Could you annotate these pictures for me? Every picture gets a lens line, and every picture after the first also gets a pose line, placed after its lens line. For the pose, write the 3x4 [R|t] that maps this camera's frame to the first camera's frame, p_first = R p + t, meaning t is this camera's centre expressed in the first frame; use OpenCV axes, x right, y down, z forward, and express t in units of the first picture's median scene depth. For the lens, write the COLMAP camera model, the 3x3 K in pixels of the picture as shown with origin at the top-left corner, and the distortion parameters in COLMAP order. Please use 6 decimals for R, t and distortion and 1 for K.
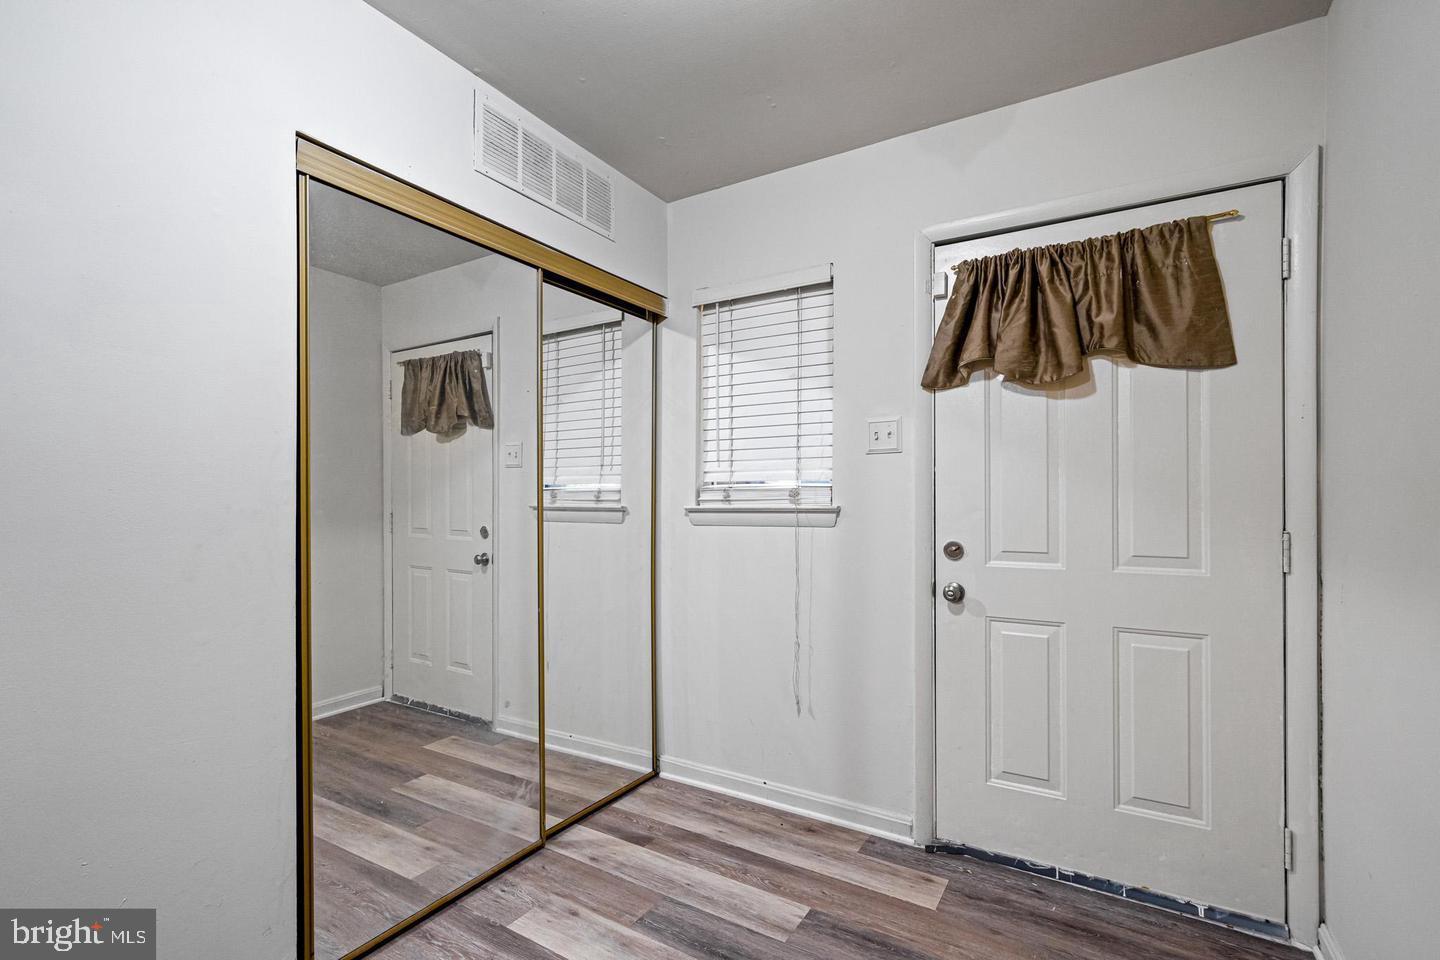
lens RADIAL K [[653.7, 0, 719.6], [0, 653.7, 485.9], [0, 0, 1]] dist [0.000707, 0.000027]
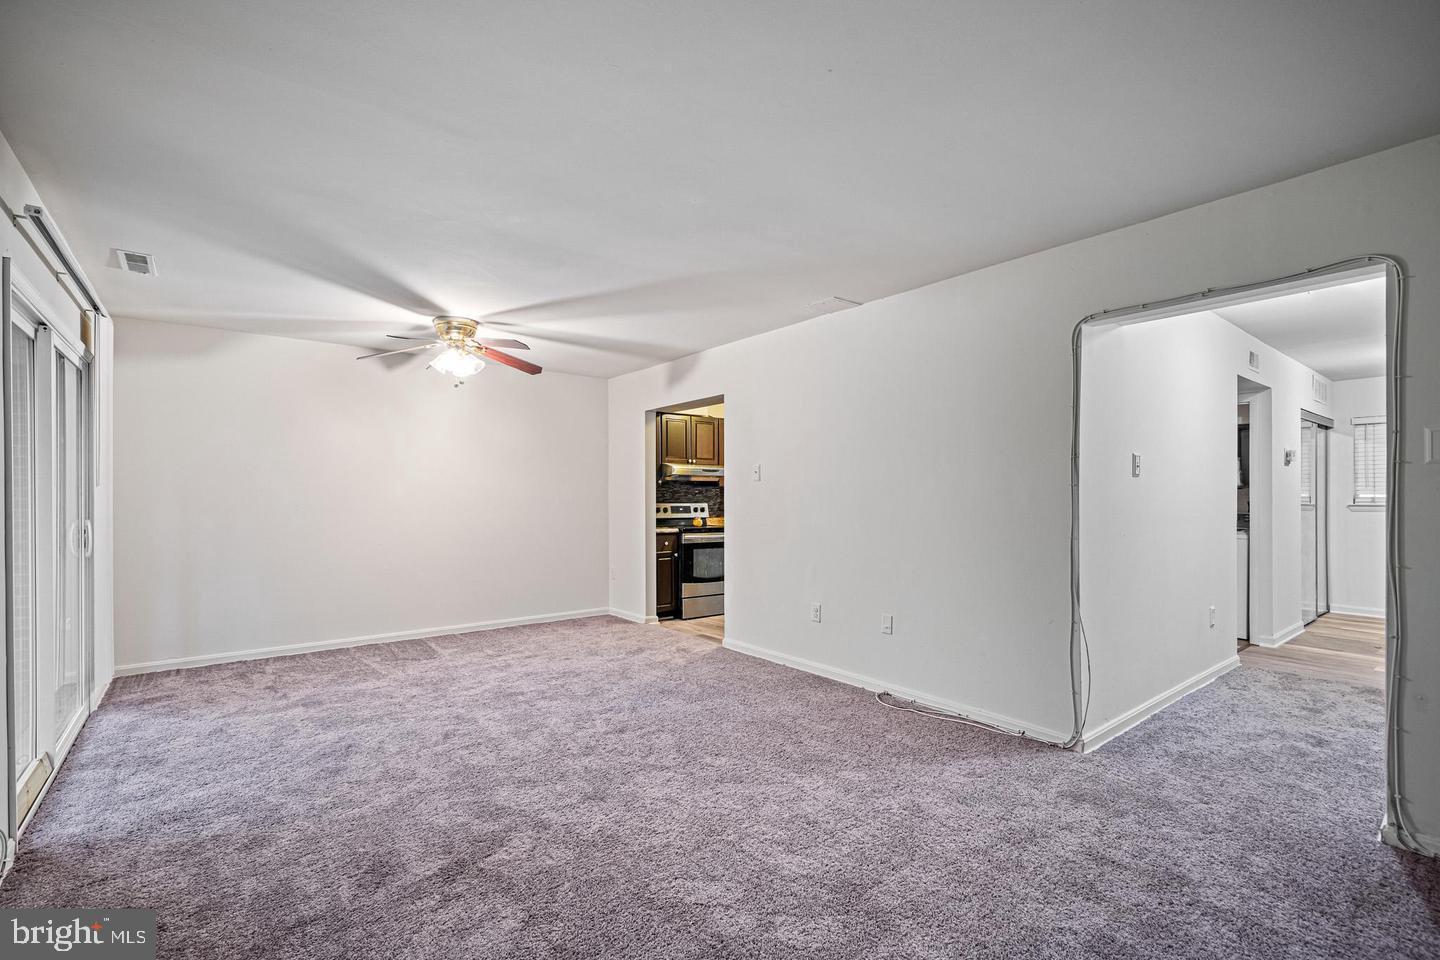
lens RADIAL K [[642.7, 0, 719.0], [0, 642.7, 487.3], [0, 0, 1]] dist [-0.001303, -0.000061]
pose [[0.932118, 0.001868, -0.362149, -1.397244], [-0.000164, 0.999989, 0.004735, -0.043597], [0.362154, -0.004354, 0.932108, -2.154990]]
